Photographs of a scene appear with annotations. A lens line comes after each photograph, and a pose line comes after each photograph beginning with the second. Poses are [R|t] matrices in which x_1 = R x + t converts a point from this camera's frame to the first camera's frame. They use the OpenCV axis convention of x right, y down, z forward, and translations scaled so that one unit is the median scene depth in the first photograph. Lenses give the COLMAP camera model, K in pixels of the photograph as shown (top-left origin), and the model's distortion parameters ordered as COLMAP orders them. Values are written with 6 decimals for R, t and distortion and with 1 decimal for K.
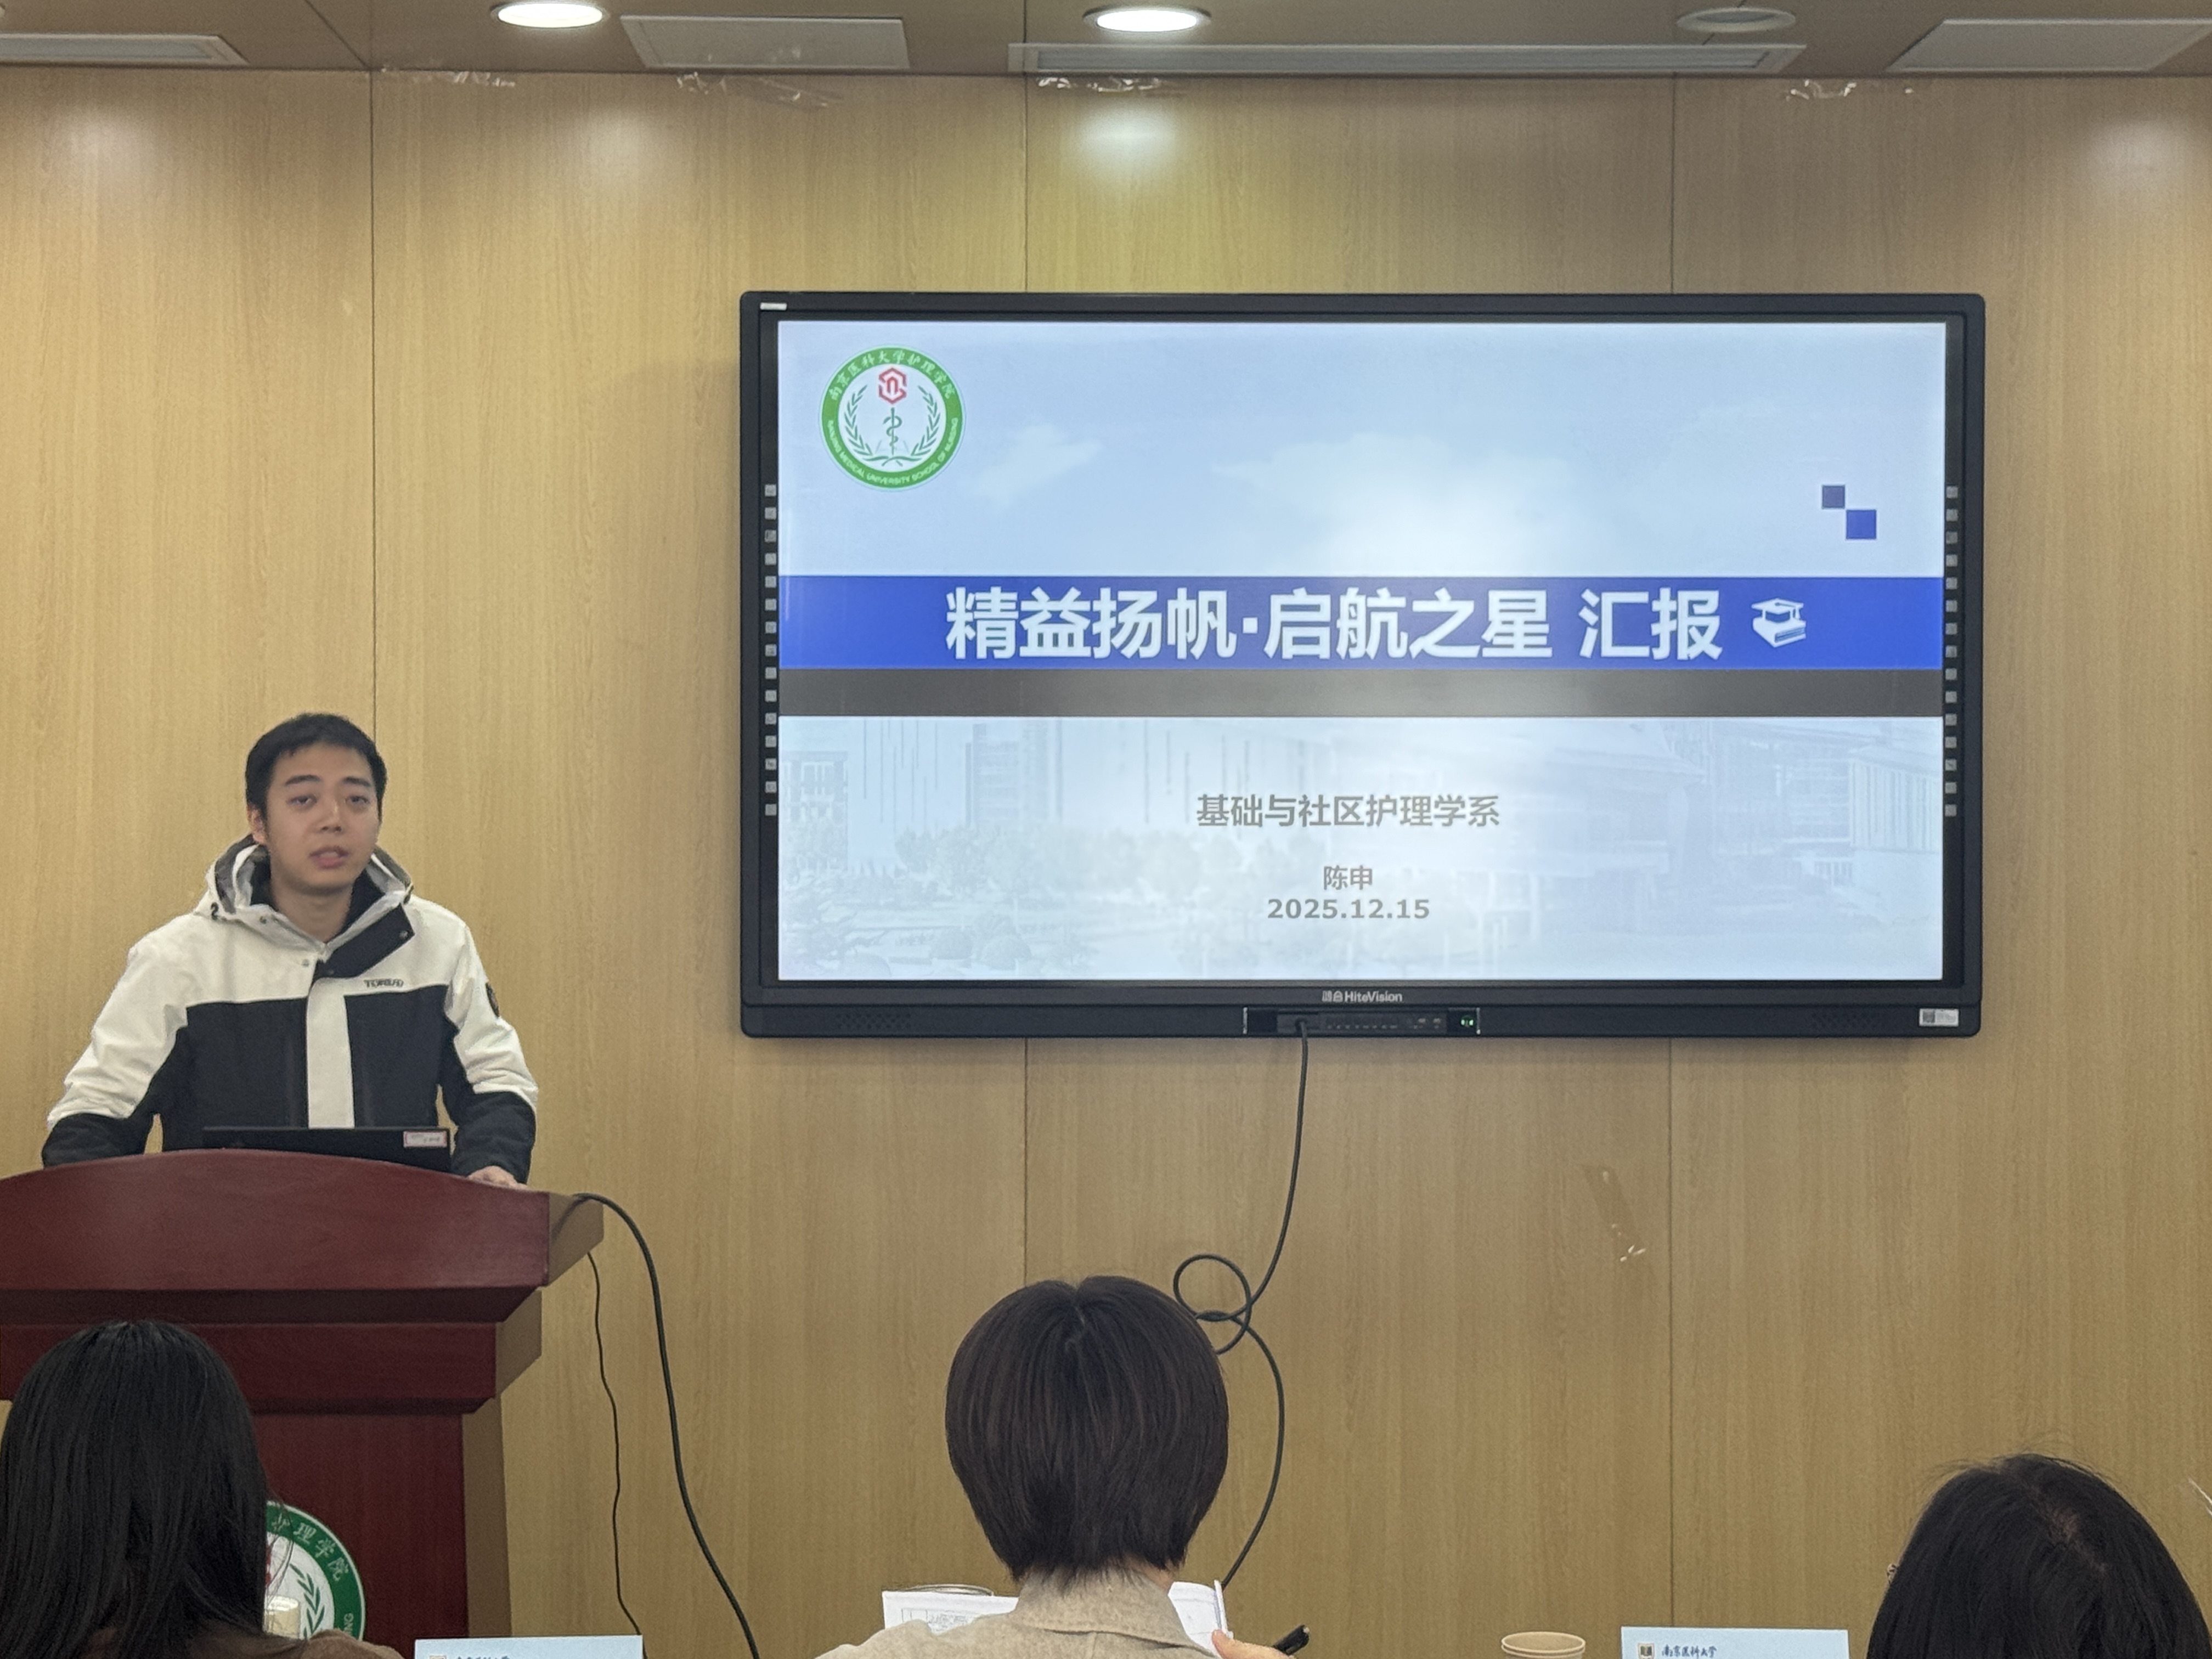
lens RADIAL K [[4088.2, 0, 1116.4], [0, 4088.2, 832.9], [0, 0, 1]] dist [0.144231, 0.000000]
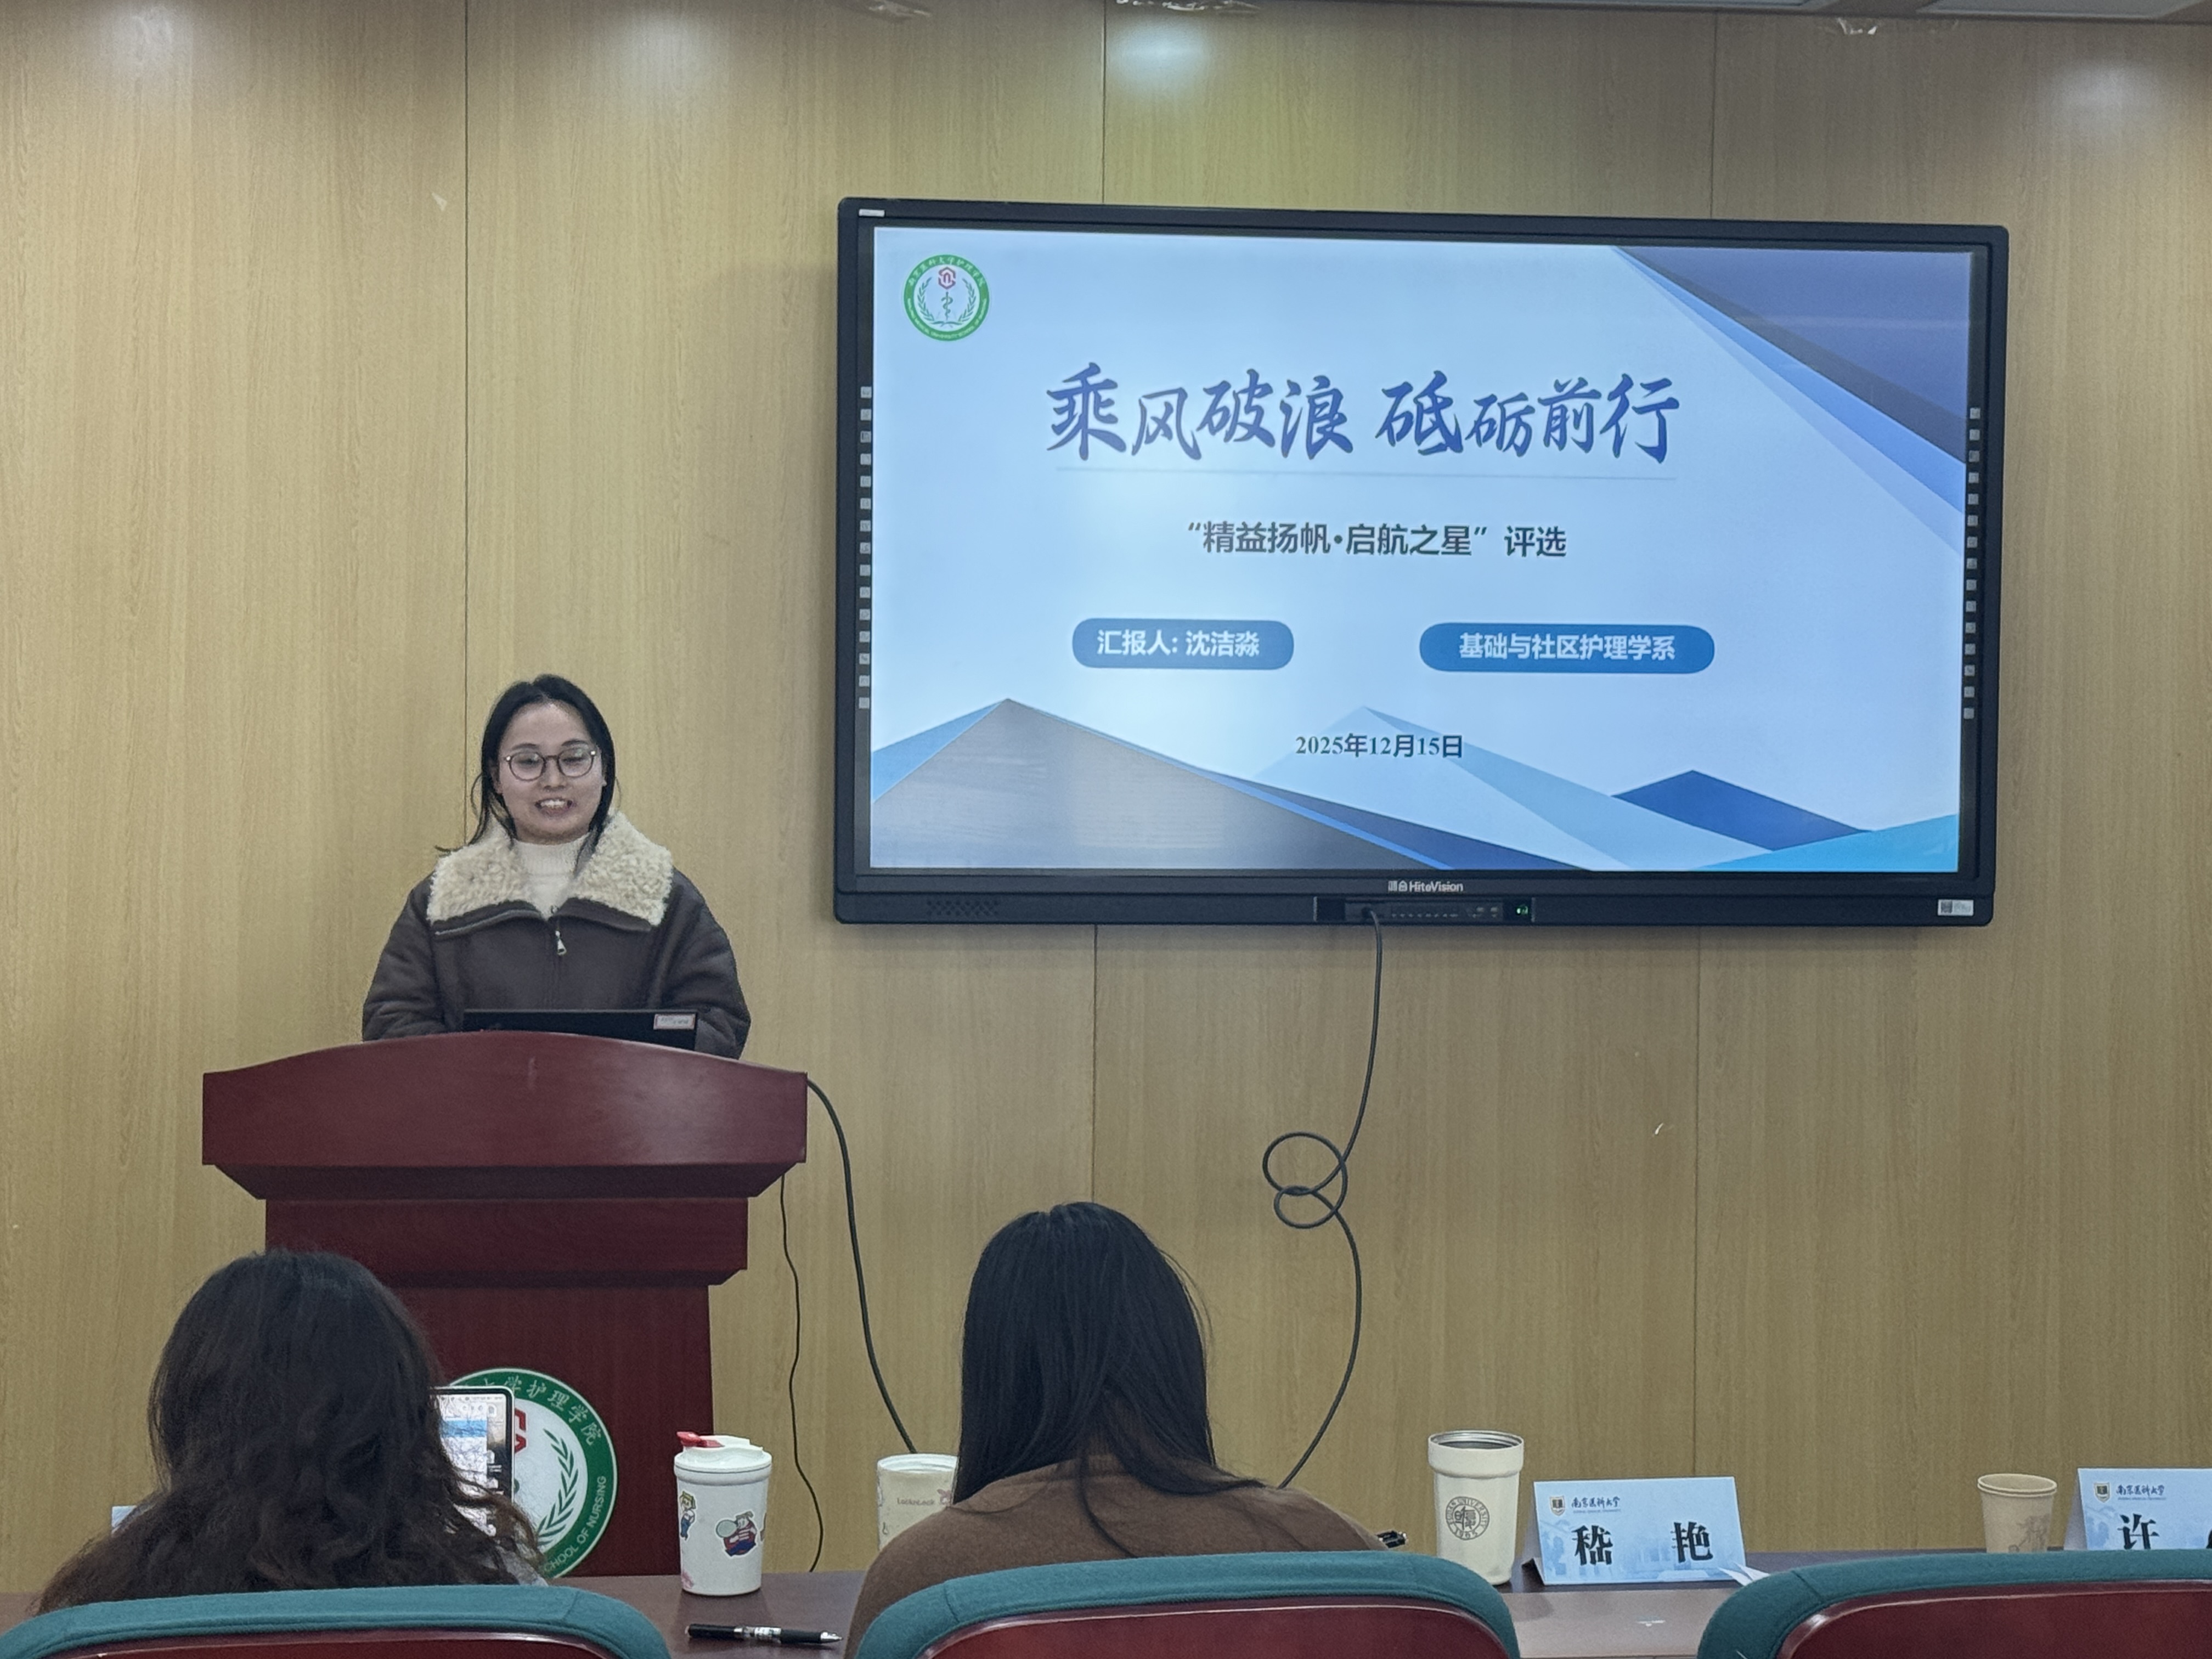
lens RADIAL K [[4148.3, 0, 1028.9], [0, 4148.3, 818.5], [0, 0, 1]] dist [0.150496, 0.000000]
pose [[0.992127, 0.005673, 0.125104, -0.171627], [-0.008541, 0.999713, 0.022398, -0.000300], [-0.124941, -0.023290, 0.991891, -0.042179]]
